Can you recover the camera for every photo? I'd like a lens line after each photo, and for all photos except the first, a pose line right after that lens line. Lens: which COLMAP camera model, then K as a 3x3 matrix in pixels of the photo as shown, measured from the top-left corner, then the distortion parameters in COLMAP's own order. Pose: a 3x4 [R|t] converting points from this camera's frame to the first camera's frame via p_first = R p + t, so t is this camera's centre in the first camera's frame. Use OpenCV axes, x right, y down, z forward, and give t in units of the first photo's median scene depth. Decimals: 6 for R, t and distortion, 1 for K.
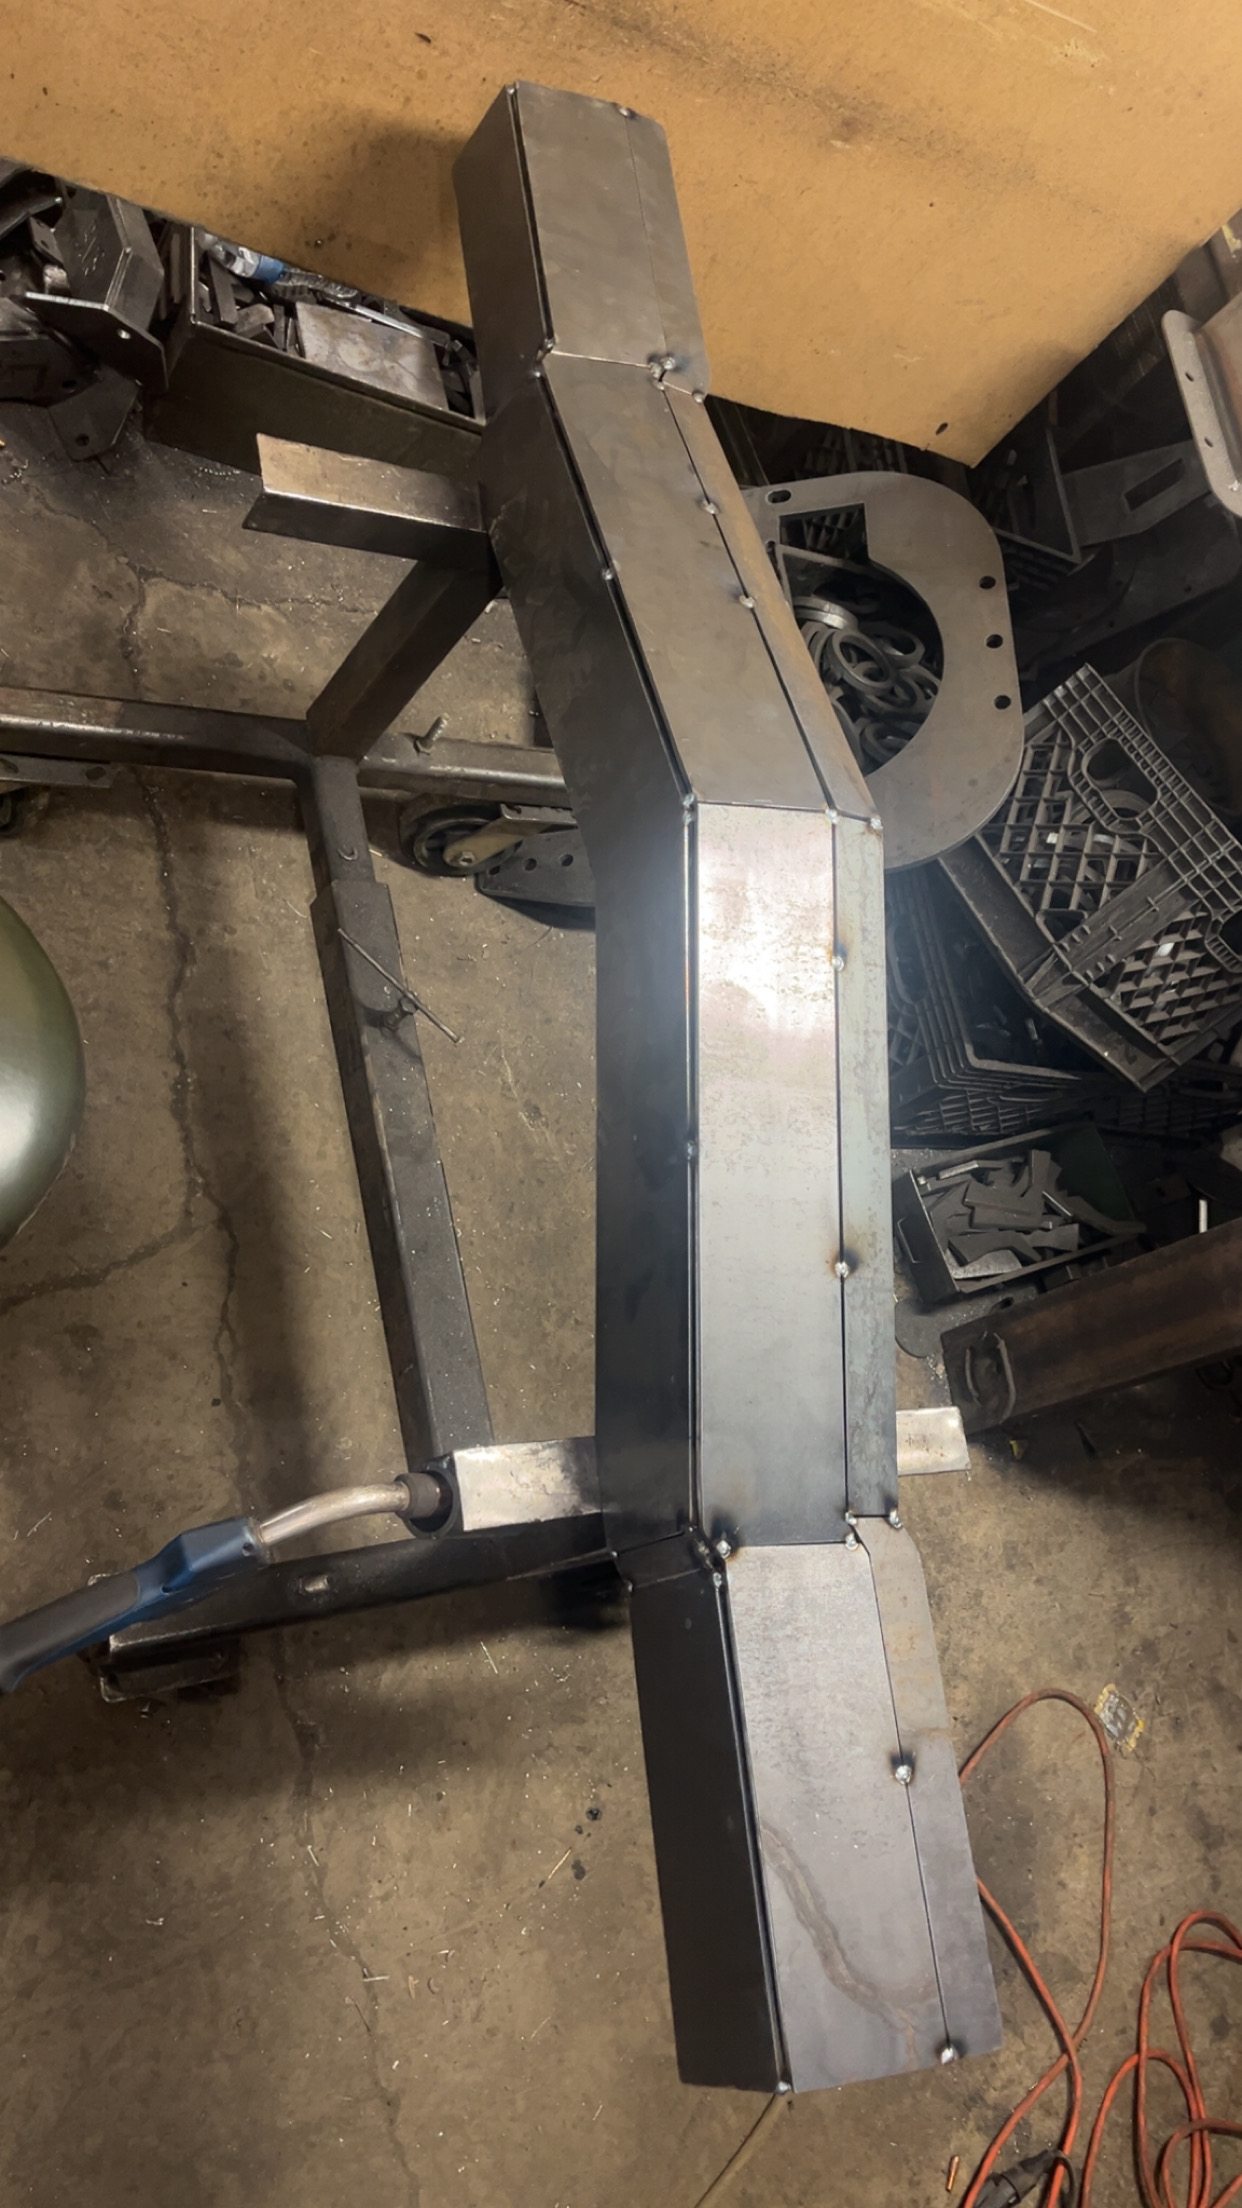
lens RADIAL K [[1752.9, 0, 617.9], [0, 1752.9, 1094.5], [0, 0, 1]] dist [0.044309, -0.043440]
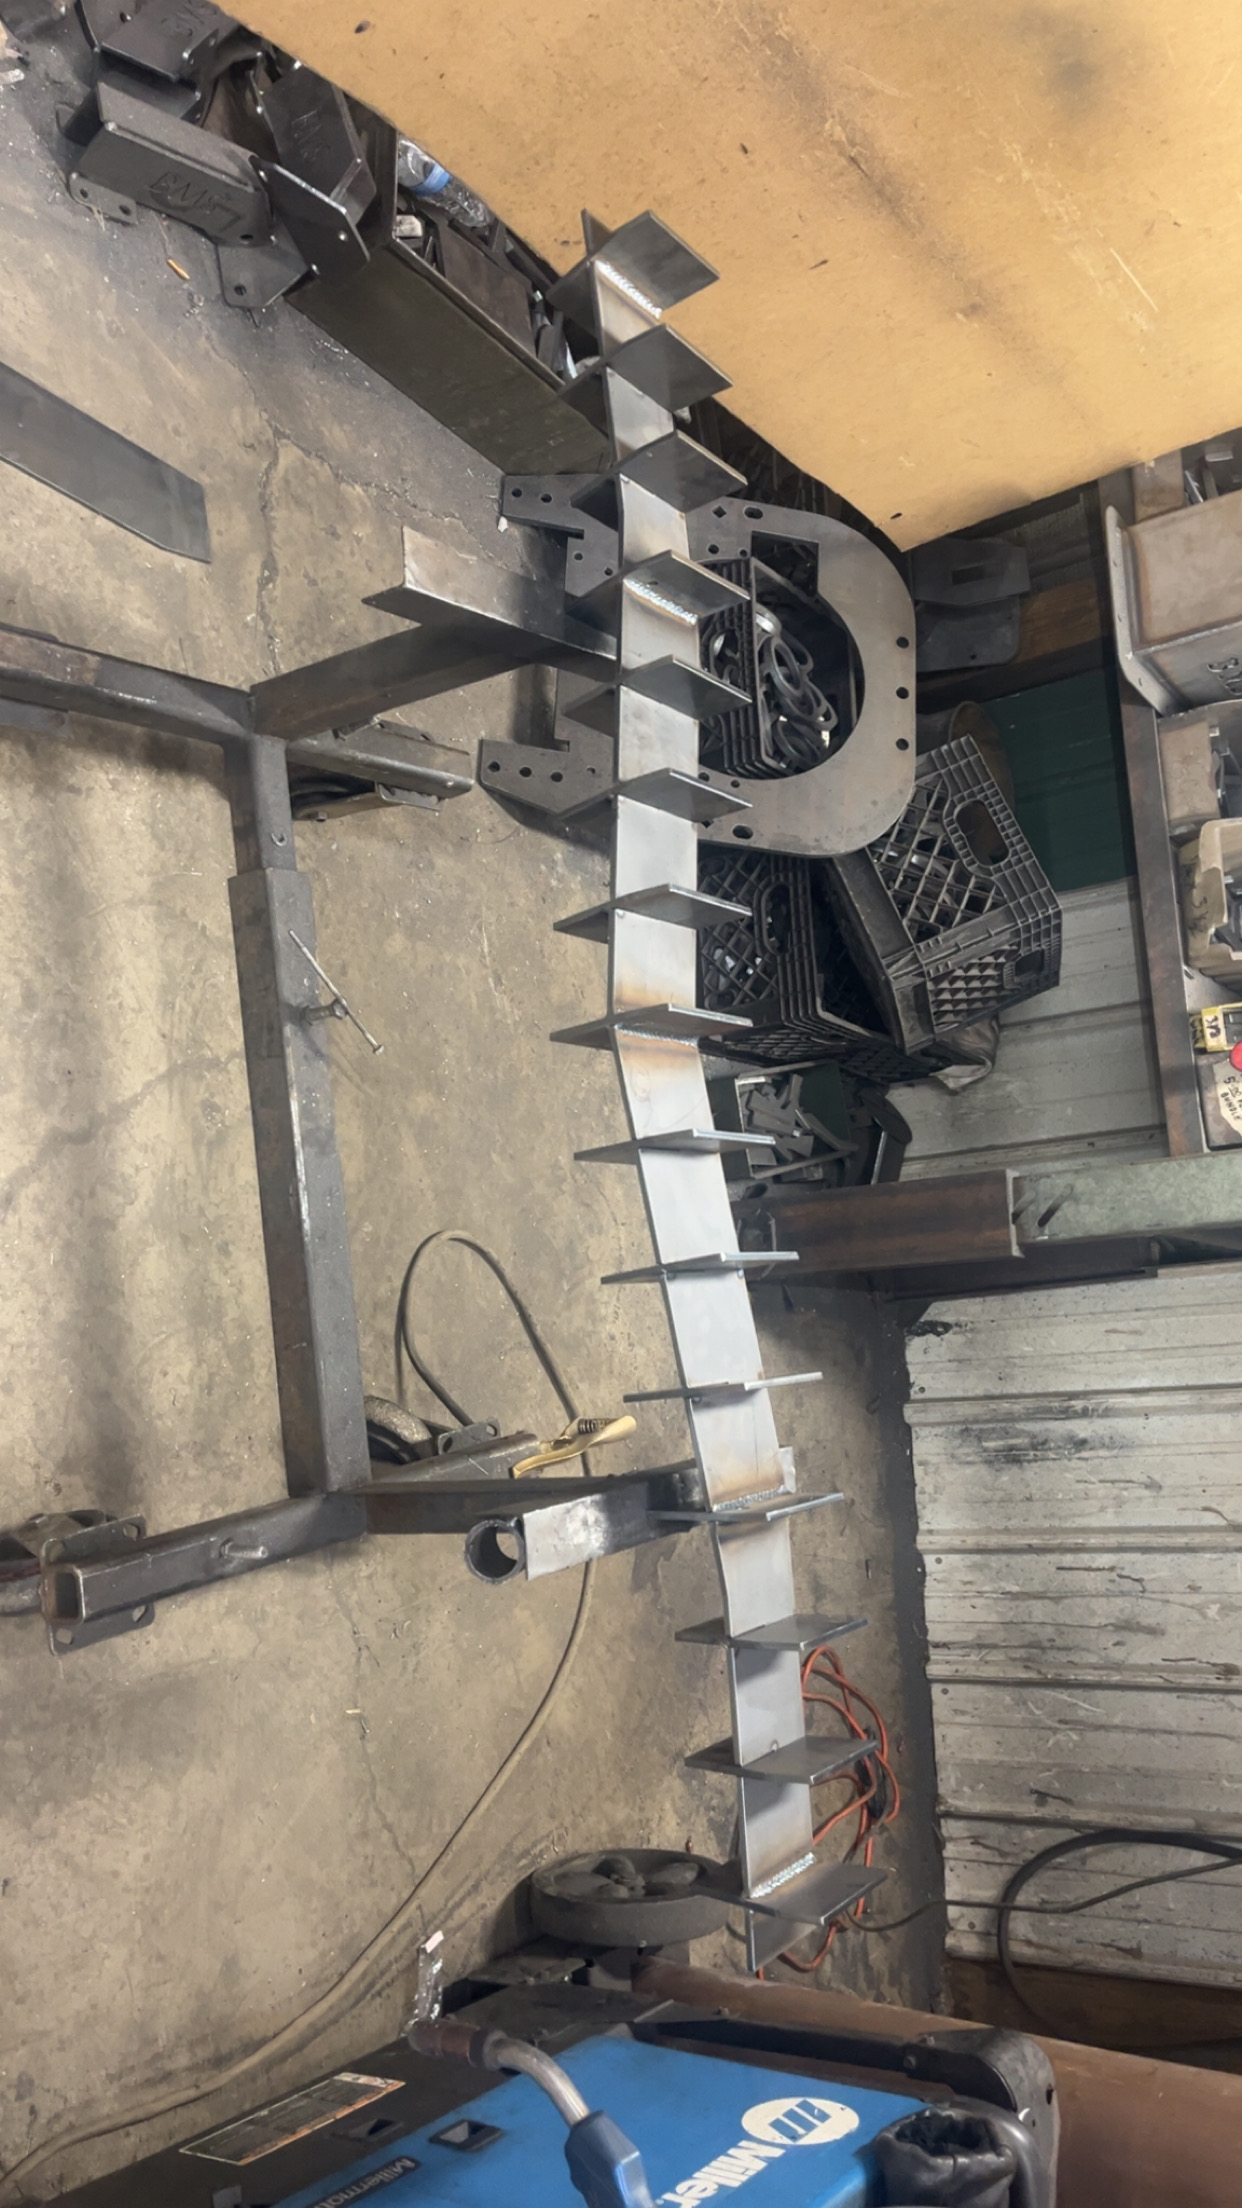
lens RADIAL K [[1752.9, 0, 617.9], [0, 1752.9, 1094.5], [0, 0, 1]] dist [0.044309, -0.043440]
pose [[0.912422, 0.186589, 0.364239, -0.419900], [-0.226614, 0.971465, 0.070017, -0.017446], [-0.340781, -0.146426, 0.928670, -0.175587]]
